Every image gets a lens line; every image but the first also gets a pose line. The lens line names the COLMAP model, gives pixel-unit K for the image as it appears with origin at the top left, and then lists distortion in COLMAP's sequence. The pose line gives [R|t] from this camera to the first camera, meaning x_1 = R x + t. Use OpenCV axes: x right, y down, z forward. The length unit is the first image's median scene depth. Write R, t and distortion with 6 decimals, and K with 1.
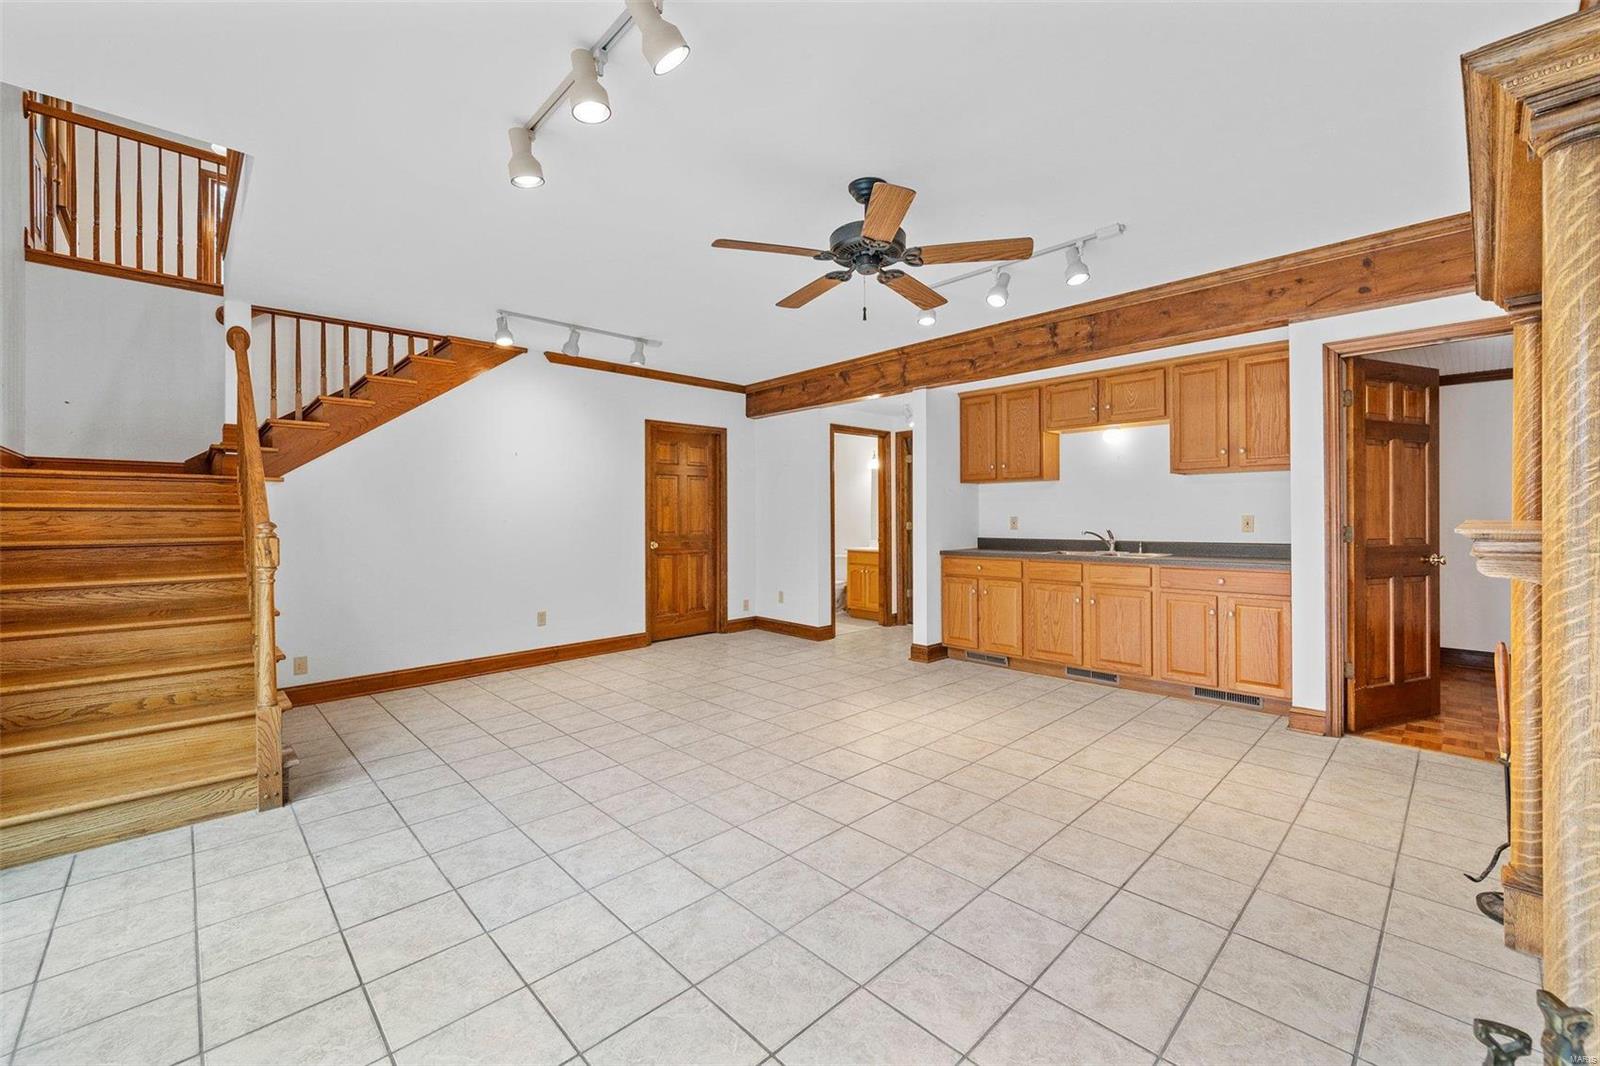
lens RADIAL K [[631.5, 0, 800.6], [0, 631.5, 520.7], [0, 0, 1]] dist [0.000673, 0.000169]
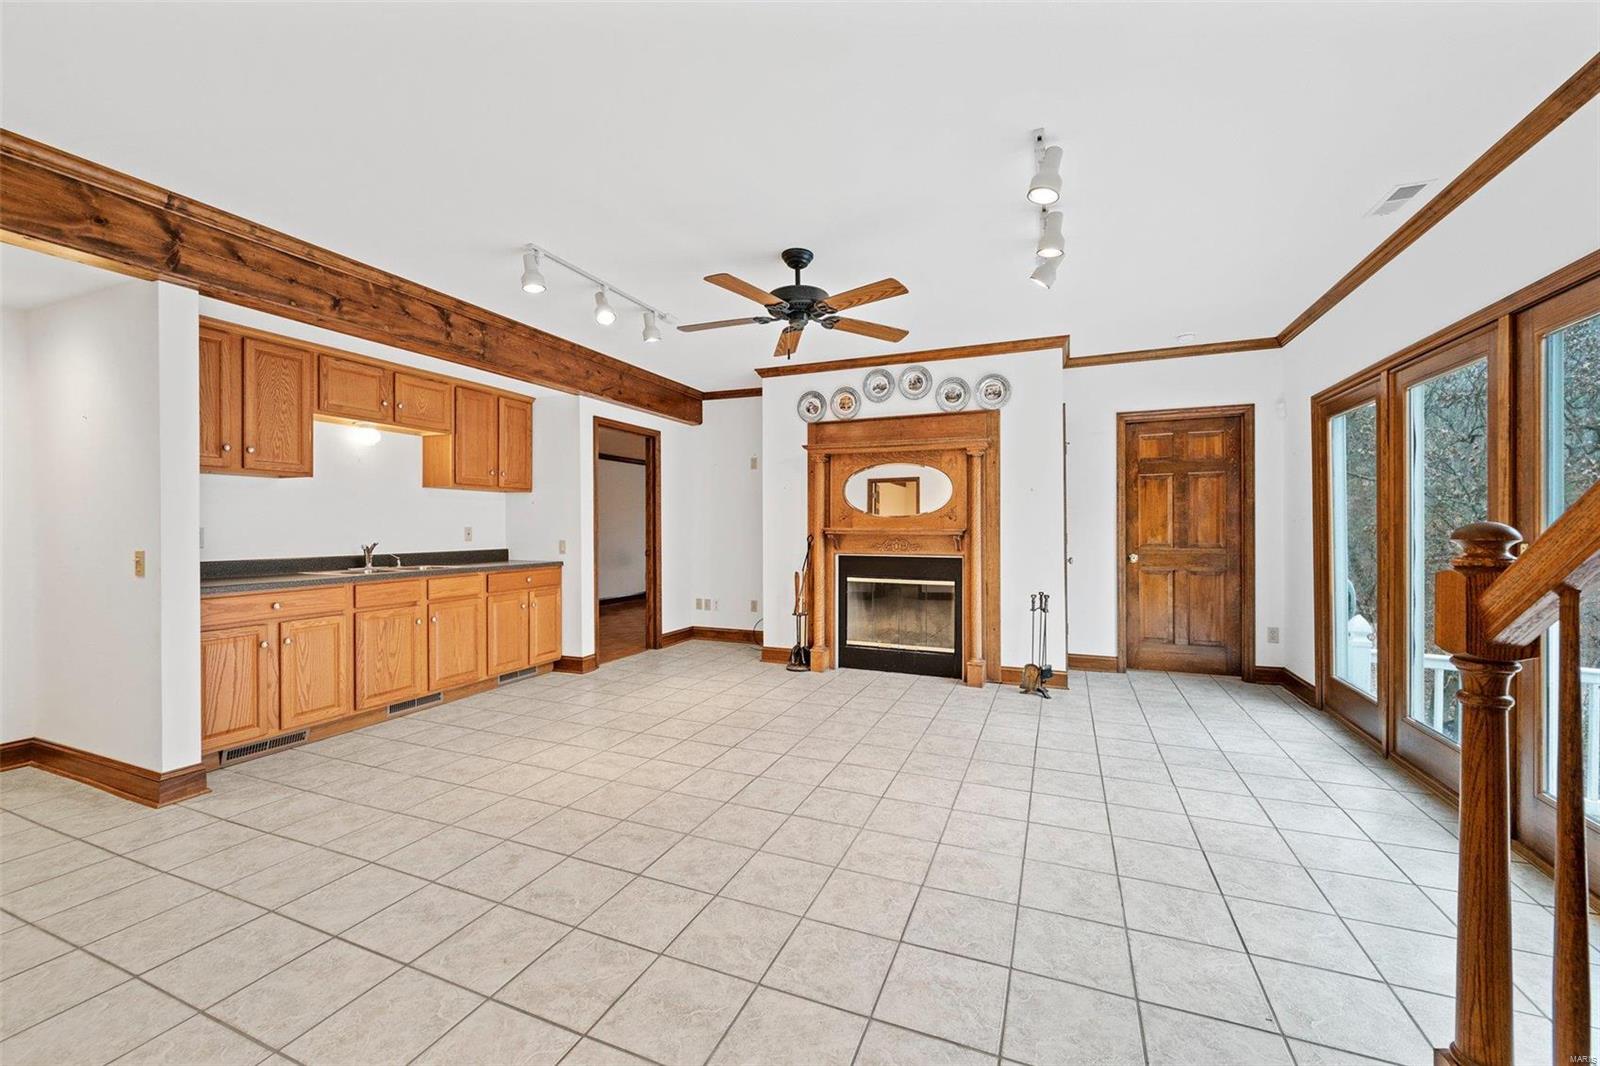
lens RADIAL K [[633.0, 0, 800.0], [0, 633.0, 533.0], [0, 0, 1]] dist [0.000645, -0.000173]
pose [[-0.394894, -0.001904, 0.918725, -0.763528], [0.009105, 0.999941, 0.005986, 0.001290], [-0.918682, 0.010729, -0.394853, 1.108028]]
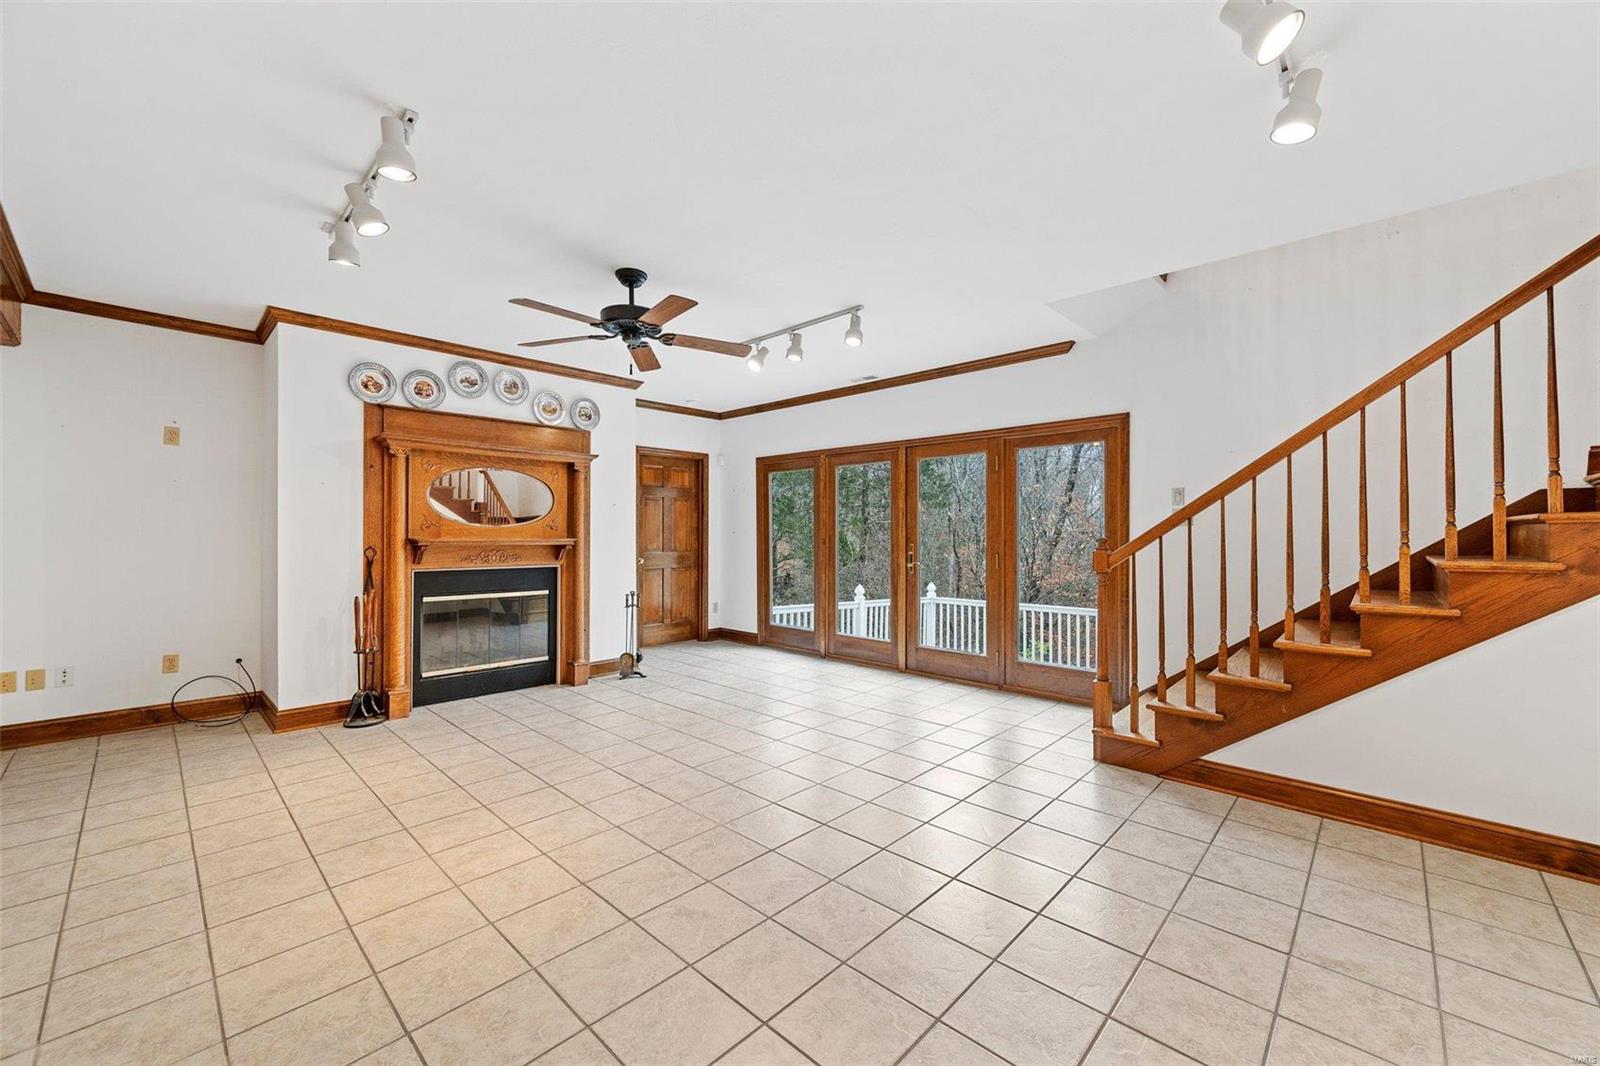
lens RADIAL K [[637.7, 0, 809.6], [0, 637.7, 536.8], [0, 0, 1]] dist [0.001423, 0.000155]
pose [[-0.998416, 0.006271, -0.055908, -0.131670], [0.005711, 0.999932, 0.010157, -0.012021], [0.055968, 0.009822, -0.998384, 1.712624]]
